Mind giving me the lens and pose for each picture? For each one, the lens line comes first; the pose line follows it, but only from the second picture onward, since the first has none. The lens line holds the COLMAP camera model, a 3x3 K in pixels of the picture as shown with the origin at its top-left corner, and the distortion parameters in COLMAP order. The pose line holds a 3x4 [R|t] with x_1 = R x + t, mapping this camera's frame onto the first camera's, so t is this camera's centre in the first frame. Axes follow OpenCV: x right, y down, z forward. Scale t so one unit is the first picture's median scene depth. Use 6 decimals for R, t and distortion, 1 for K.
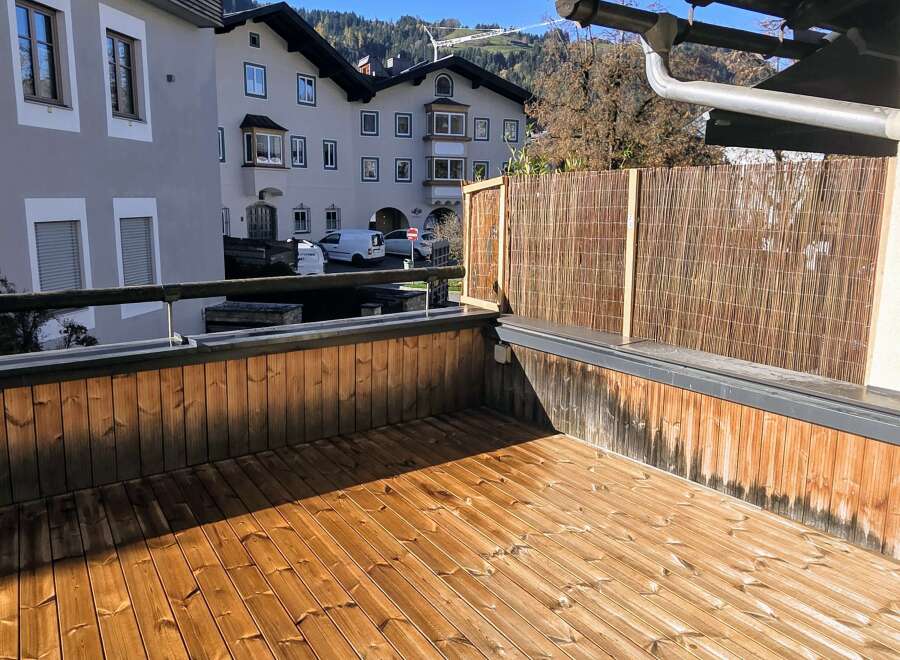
lens RADIAL K [[716.4, 0, 449.6], [0, 716.4, 331.9], [0, 0, 1]] dist [-0.001058, 0.000155]
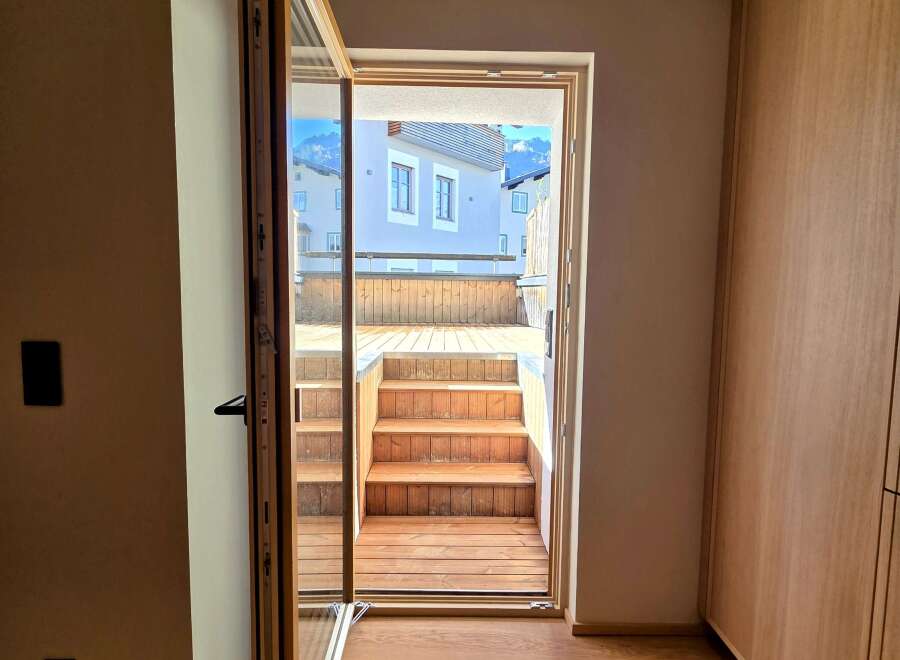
lens RADIAL K [[491.3, 0, 449.5], [0, 491.3, 332.9], [0, 0, 1]] dist [0.005674, -0.003706]
pose [[0.870568, 0.044704, -0.490013, 0.229077], [-0.092506, 0.992977, -0.073758, 0.102572], [0.483275, 0.109540, 0.868589, -0.108498]]
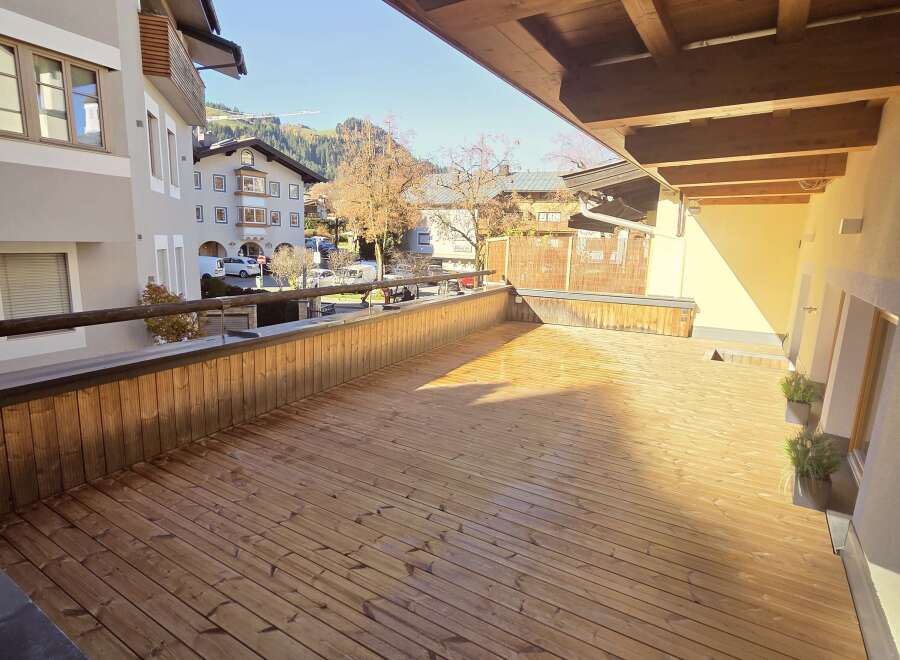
lens RADIAL K [[491.3, 0, 448.4], [0, 491.3, 330.7], [0, 0, 1]] dist [0.005674, -0.003706]
pose [[0.888120, -0.059337, 0.455766, -0.417685], [0.057711, 0.998180, 0.017498, 0.040160], [-0.455974, 0.010763, 0.889928, -0.234762]]
